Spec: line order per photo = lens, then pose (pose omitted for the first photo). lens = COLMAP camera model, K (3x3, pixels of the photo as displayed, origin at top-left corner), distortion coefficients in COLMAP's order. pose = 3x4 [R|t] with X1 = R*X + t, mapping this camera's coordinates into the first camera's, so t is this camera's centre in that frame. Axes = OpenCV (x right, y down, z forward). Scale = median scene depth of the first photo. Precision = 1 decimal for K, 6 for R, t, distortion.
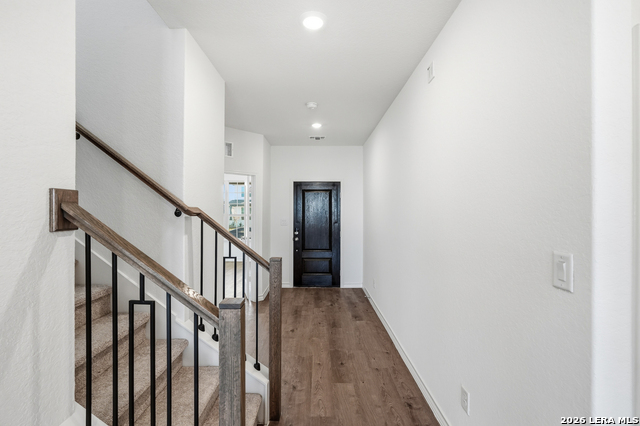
lens RADIAL K [[295.9, 0, 320.7], [0, 295.9, 214.5], [0, 0, 1]] dist [-0.009478, 0.004928]
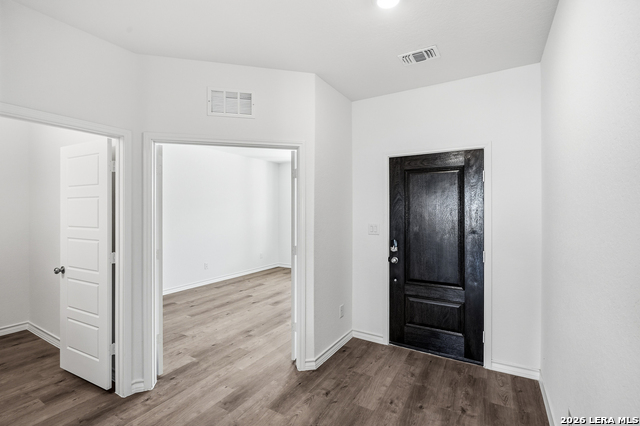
lens RADIAL K [[295.9, 0, 323.7], [0, 295.9, 215.3], [0, 0, 1]] dist [-0.009478, 0.004928]
pose [[0.858881, -0.003105, -0.512166, 0.089462], [0.003050, 0.999995, -0.000948, -0.000786], [0.512167, -0.000748, 0.858886, 0.452014]]
